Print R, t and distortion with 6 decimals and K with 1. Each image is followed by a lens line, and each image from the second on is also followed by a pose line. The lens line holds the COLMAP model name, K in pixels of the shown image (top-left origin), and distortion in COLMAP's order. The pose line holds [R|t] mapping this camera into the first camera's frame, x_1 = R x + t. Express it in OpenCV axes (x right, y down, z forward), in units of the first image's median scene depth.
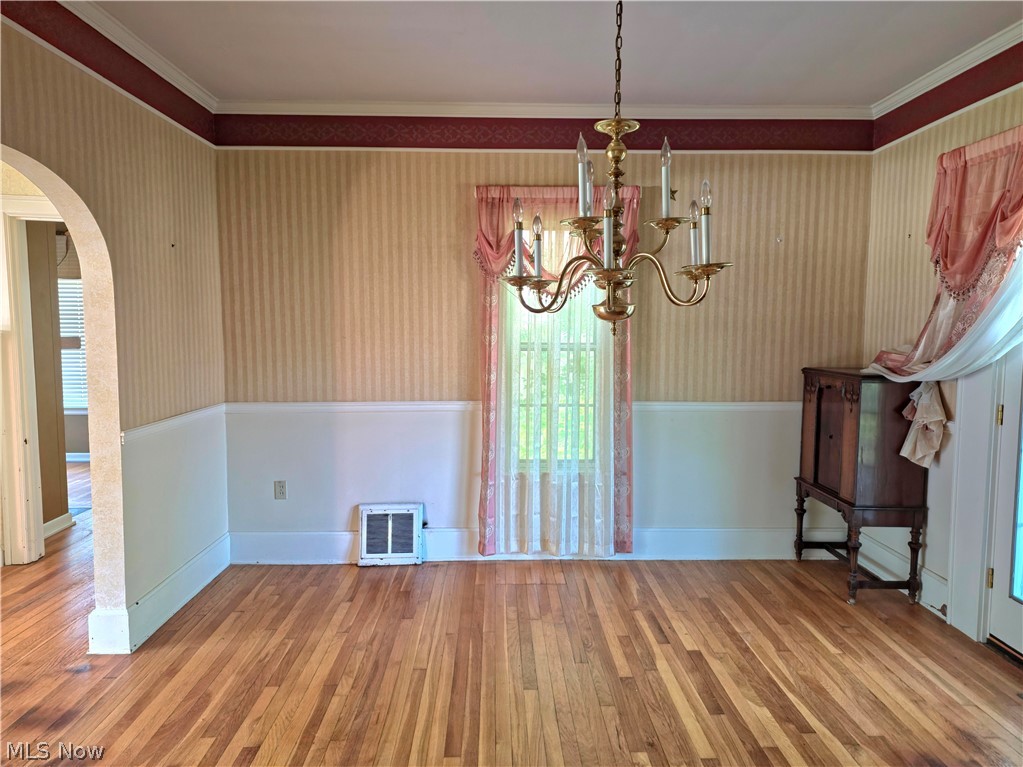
lens RADIAL K [[687.1, 0, 513.0], [0, 687.1, 384.5], [0, 0, 1]] dist [0.044503, -0.013571]
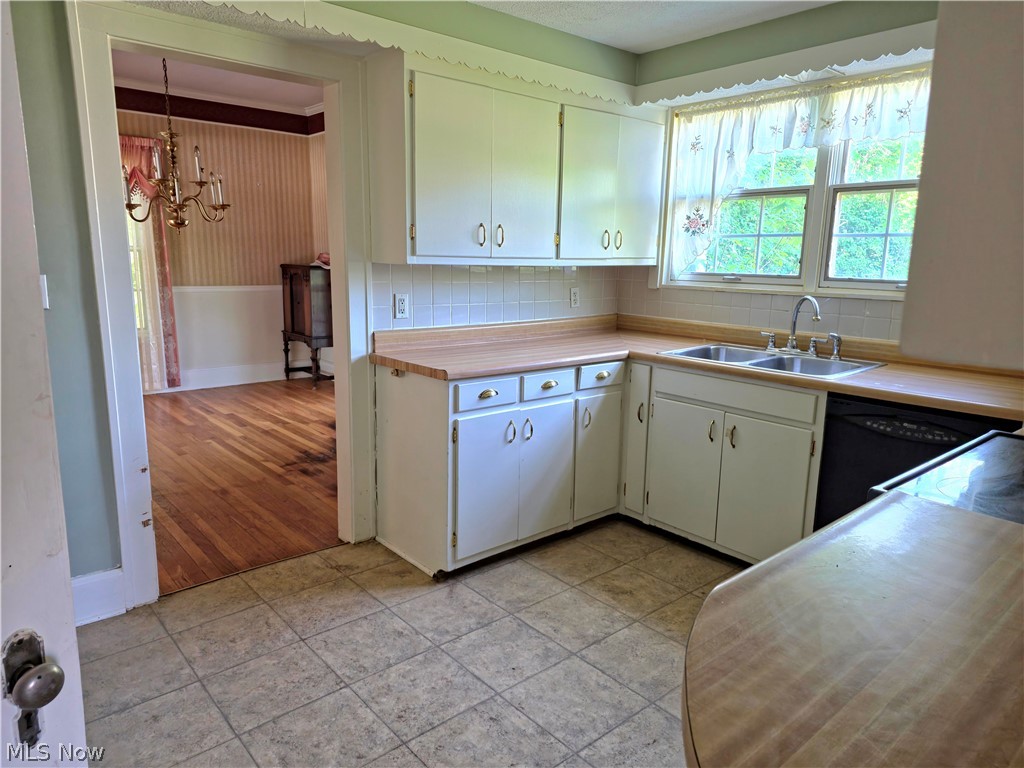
lens RADIAL K [[687.7, 0, 513.2], [0, 687.7, 382.7], [0, 0, 1]] dist [0.044503, -0.013571]
pose [[0.774643, -0.107603, 0.623177, -0.219973], [0.041996, 0.991996, 0.119082, 0.085068], [-0.631003, -0.066075, 0.772961, -0.670348]]
